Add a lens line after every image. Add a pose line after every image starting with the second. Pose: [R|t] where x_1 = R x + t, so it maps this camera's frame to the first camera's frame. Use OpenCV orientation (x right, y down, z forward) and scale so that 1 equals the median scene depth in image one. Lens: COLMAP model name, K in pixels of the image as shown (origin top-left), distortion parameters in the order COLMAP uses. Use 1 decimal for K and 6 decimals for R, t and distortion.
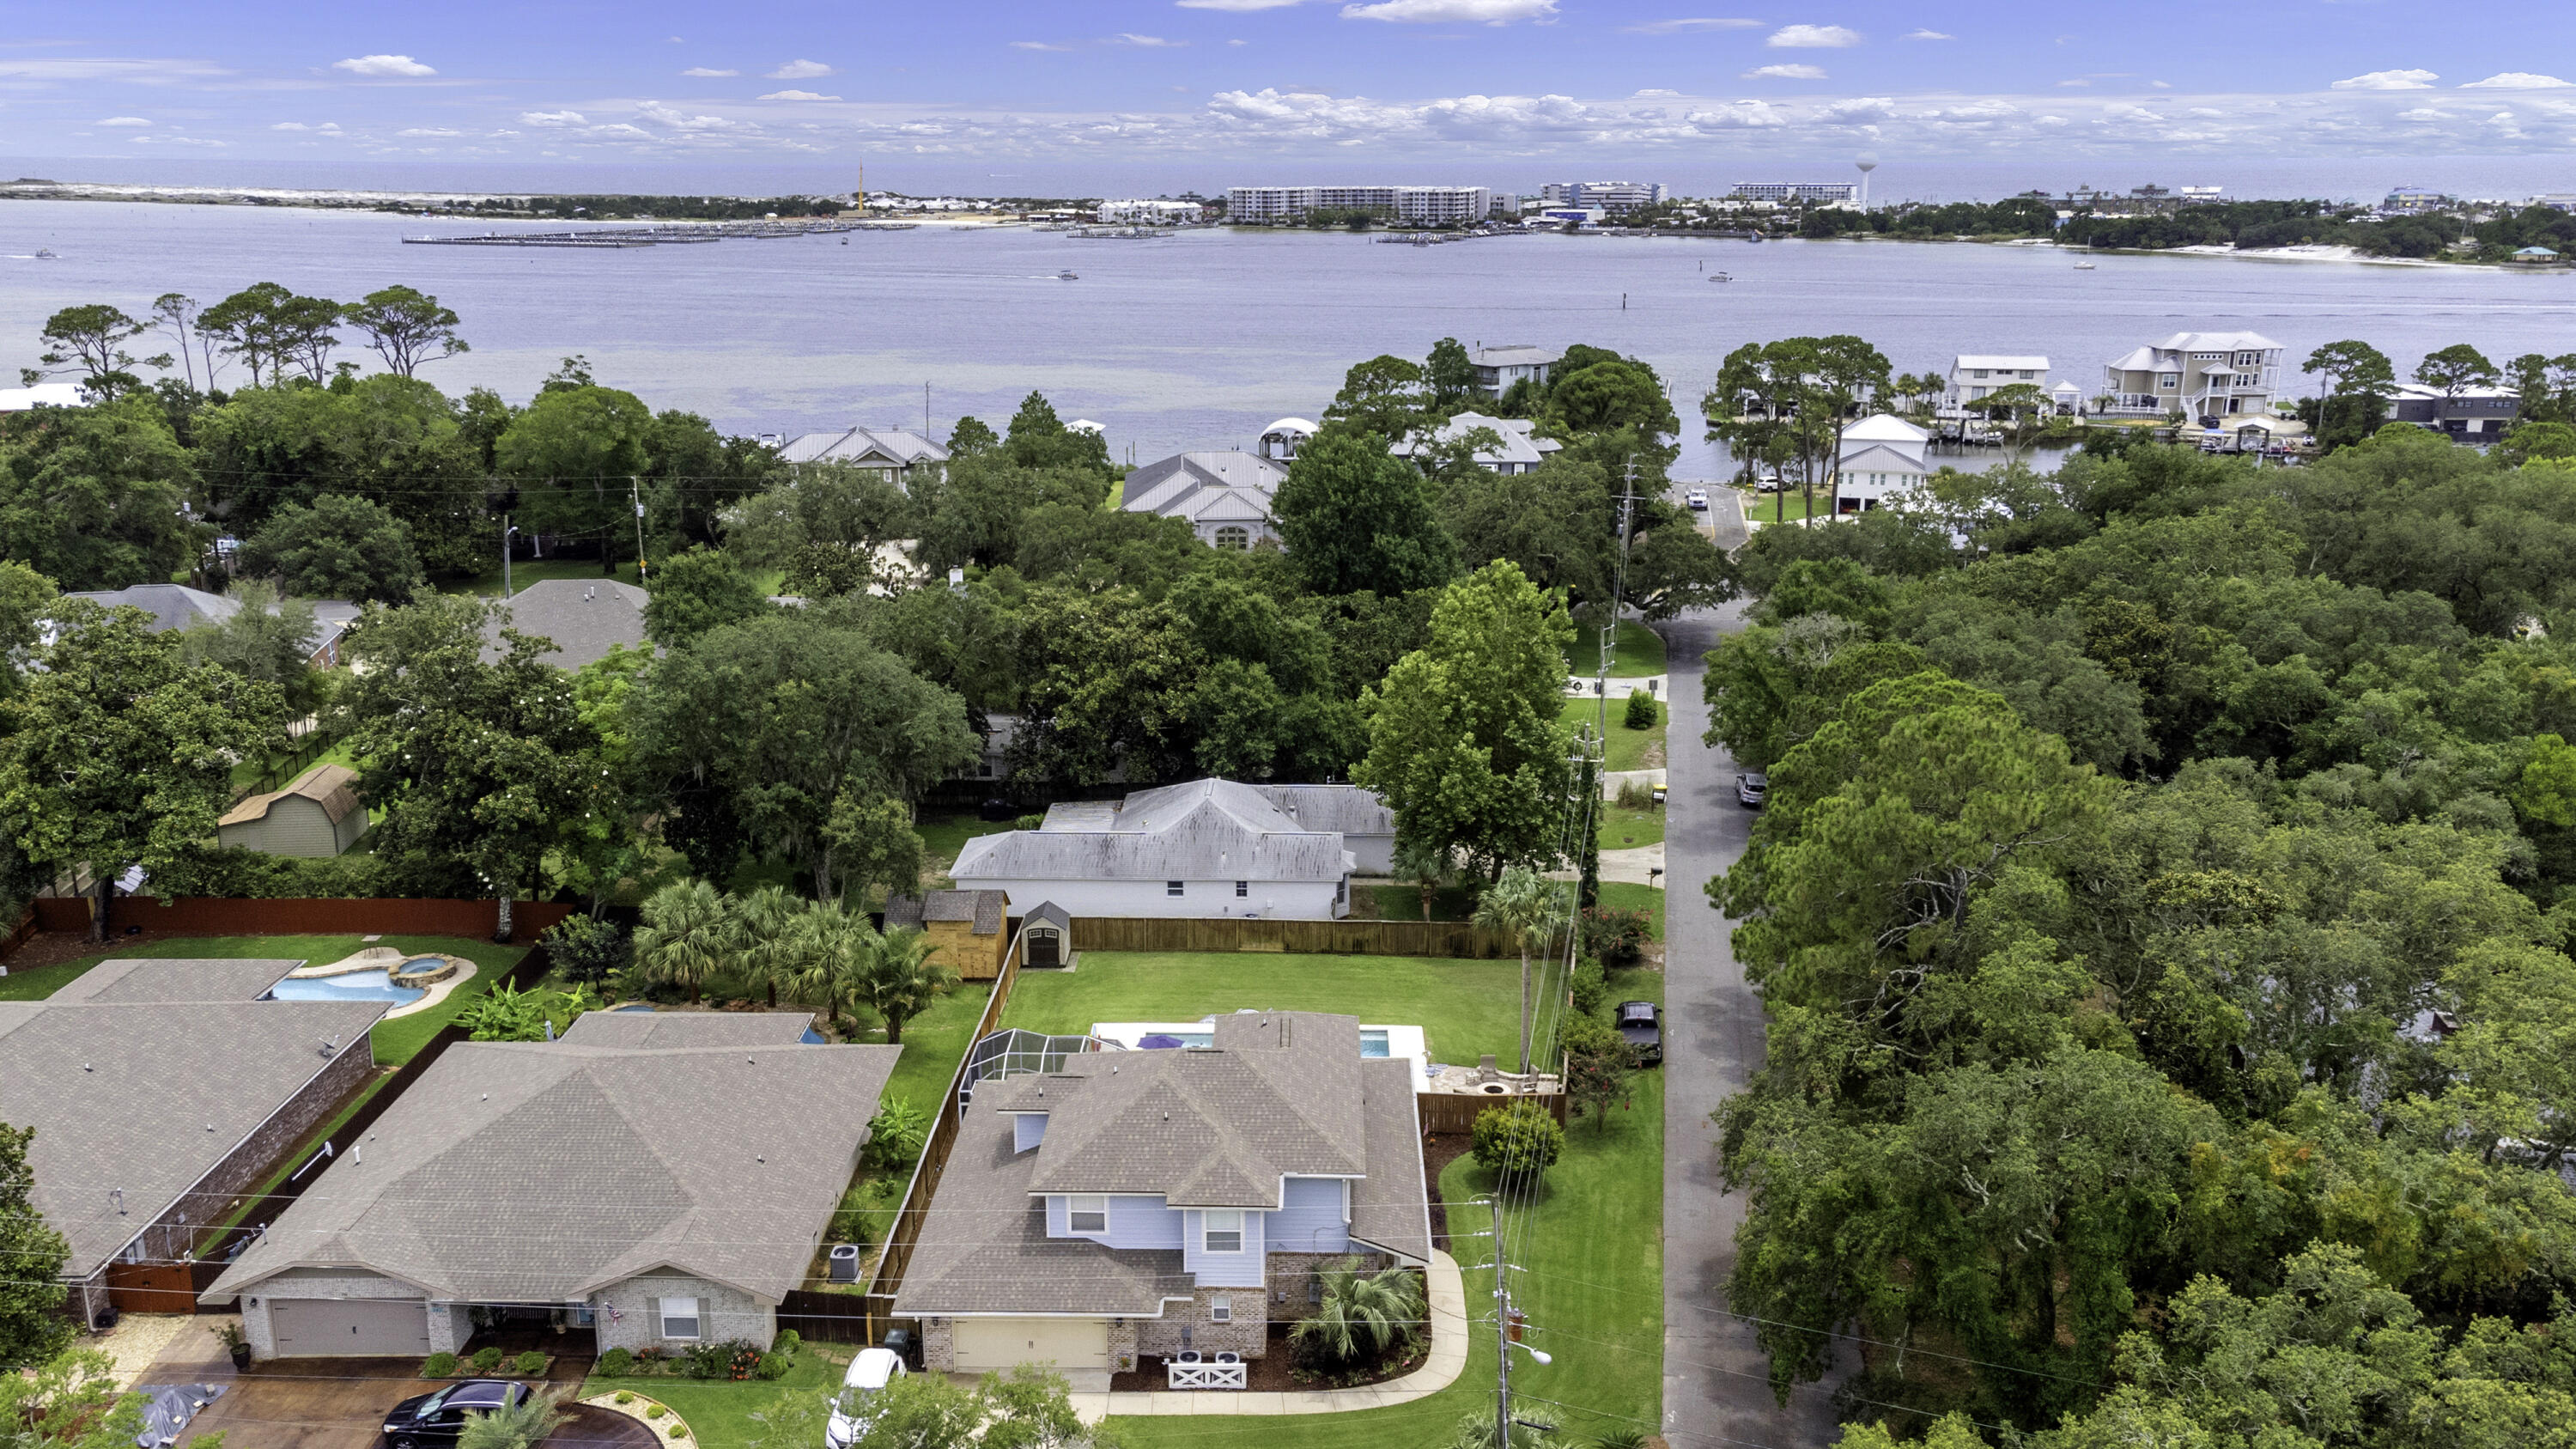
lens RADIAL K [[2009.0, 0, 1288.0], [0, 2009.0, 724.5], [0, 0, 1]] dist [0.026533, 0.026017]
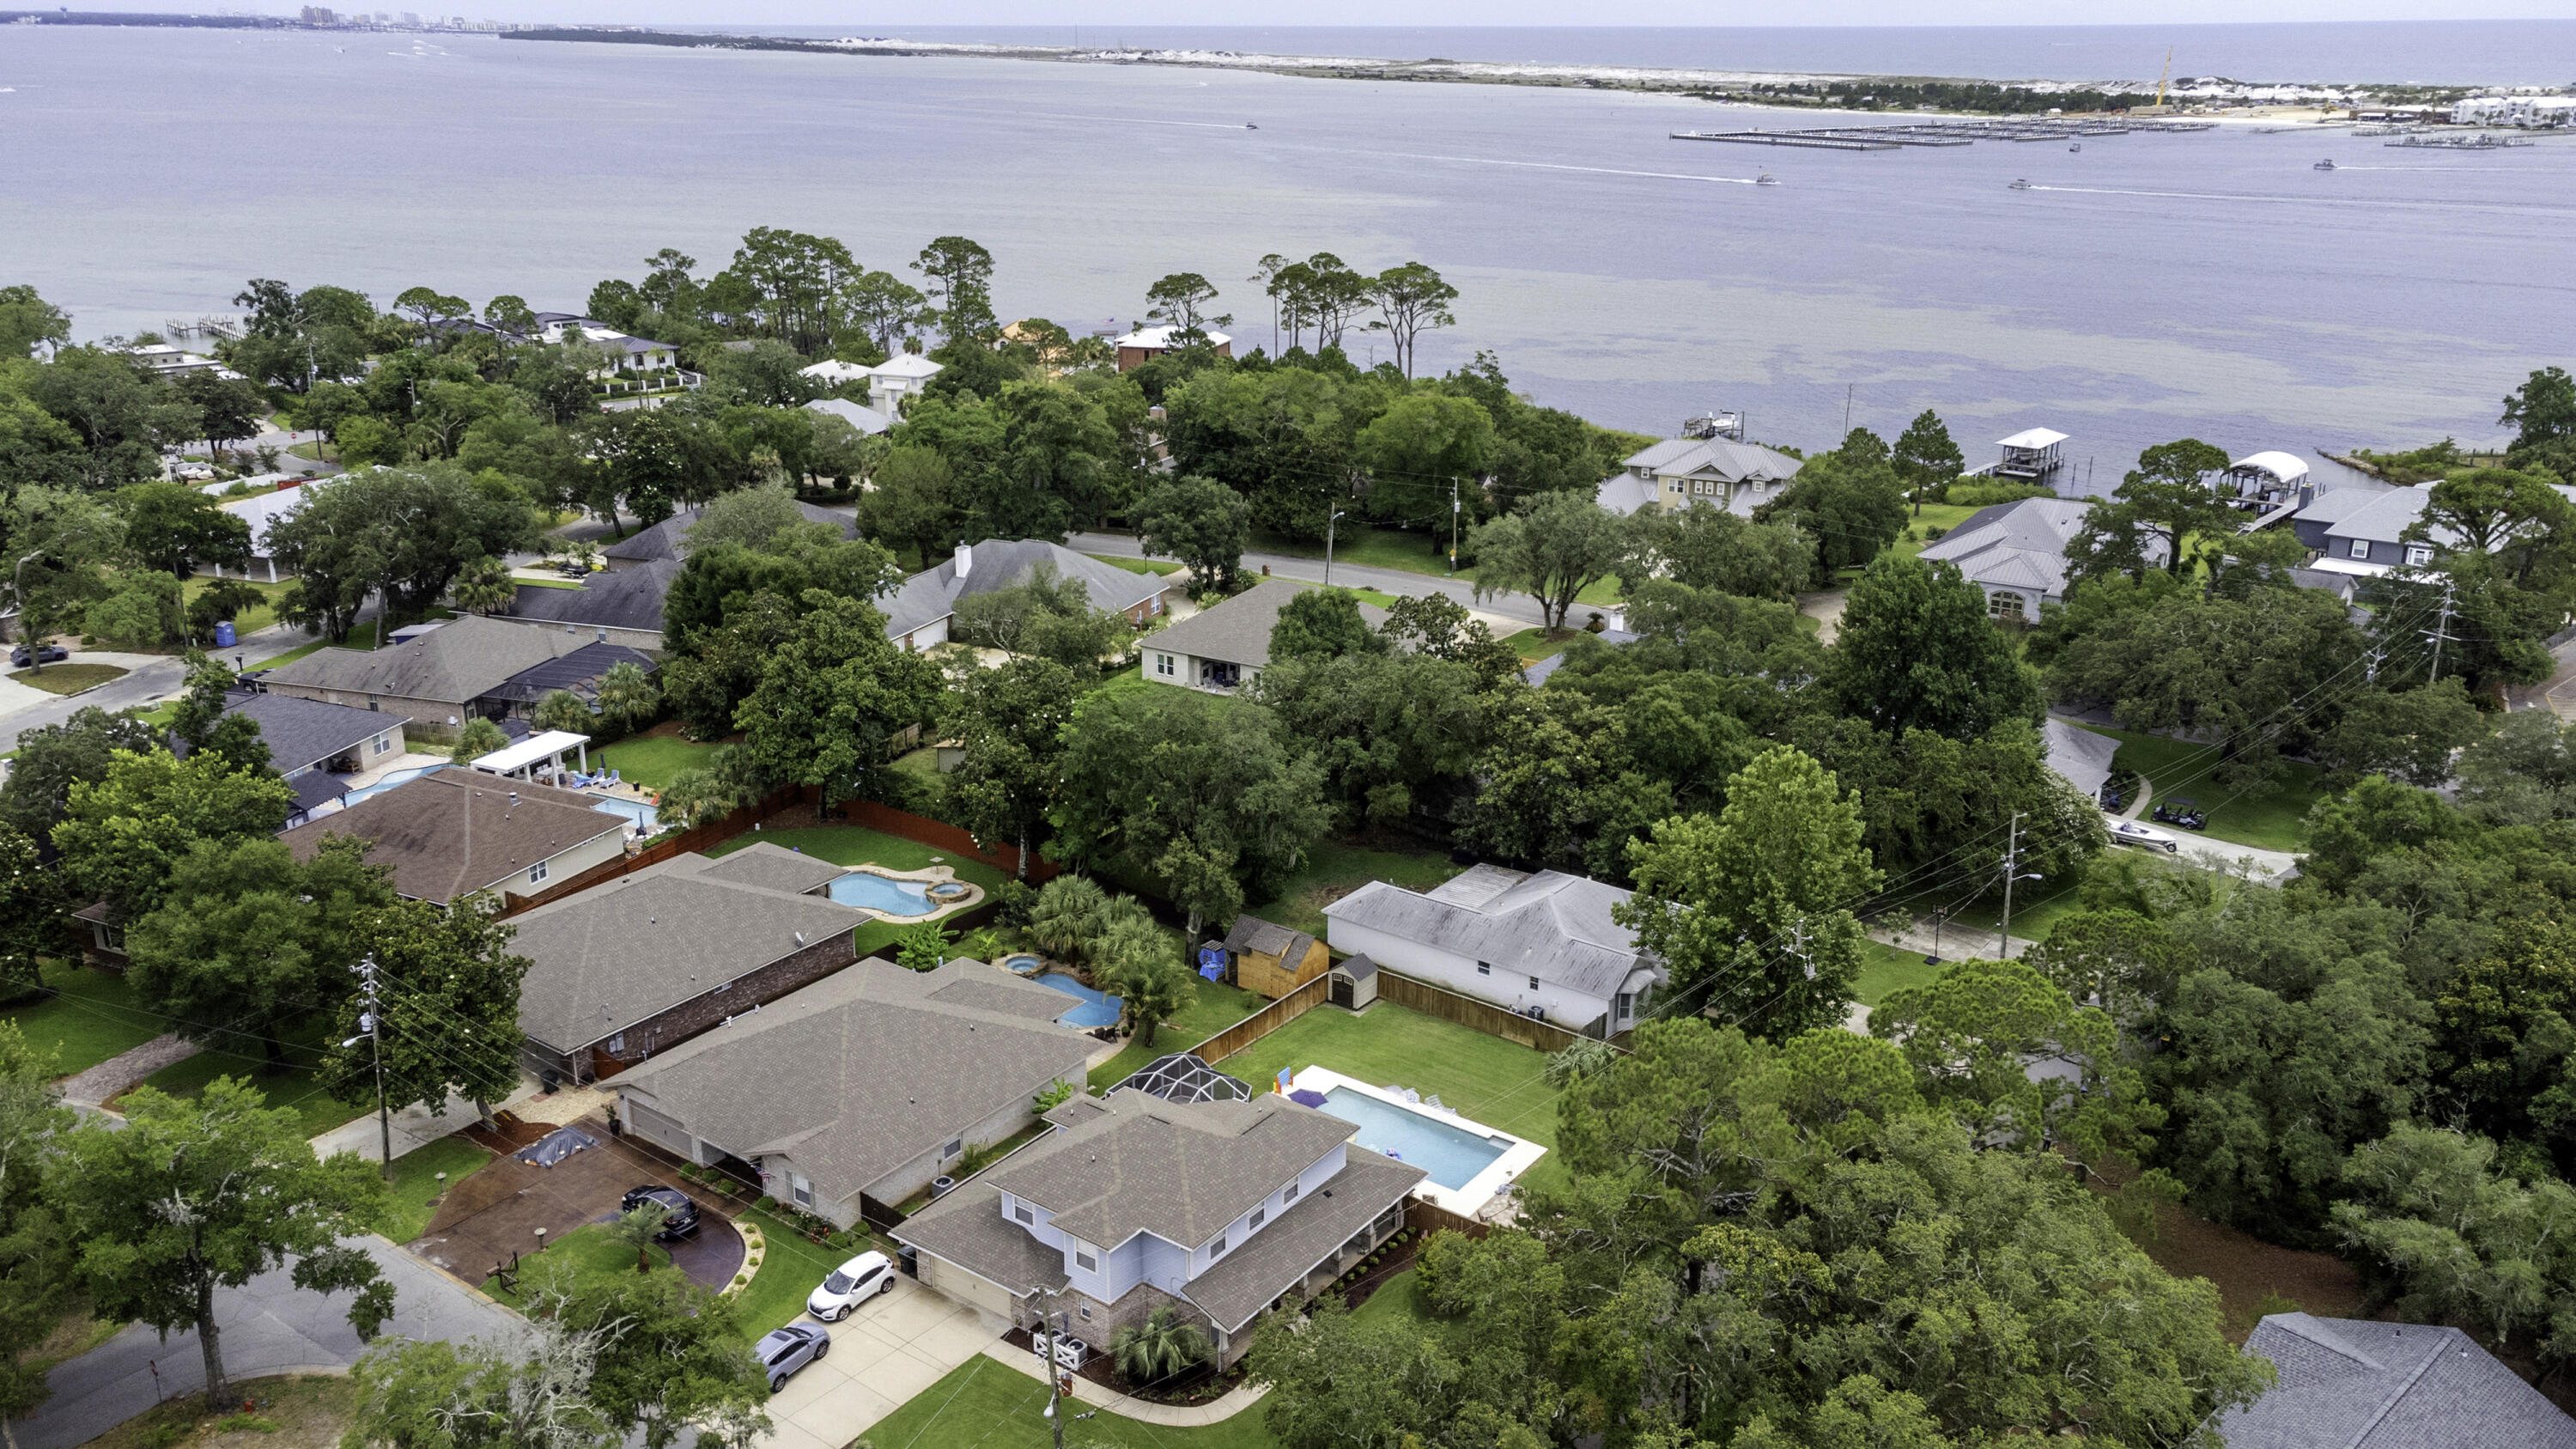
lens RADIAL K [[2038.7, 0, 1283.7], [0, 2038.7, 726.1], [0, 0, 1]] dist [0.044512, -0.008707]
pose [[0.816890, 0.189203, -0.544879, 0.387722], [-0.159342, 0.981932, 0.102076, -0.130989], [0.554348, 0.003437, 0.832278, -0.032984]]
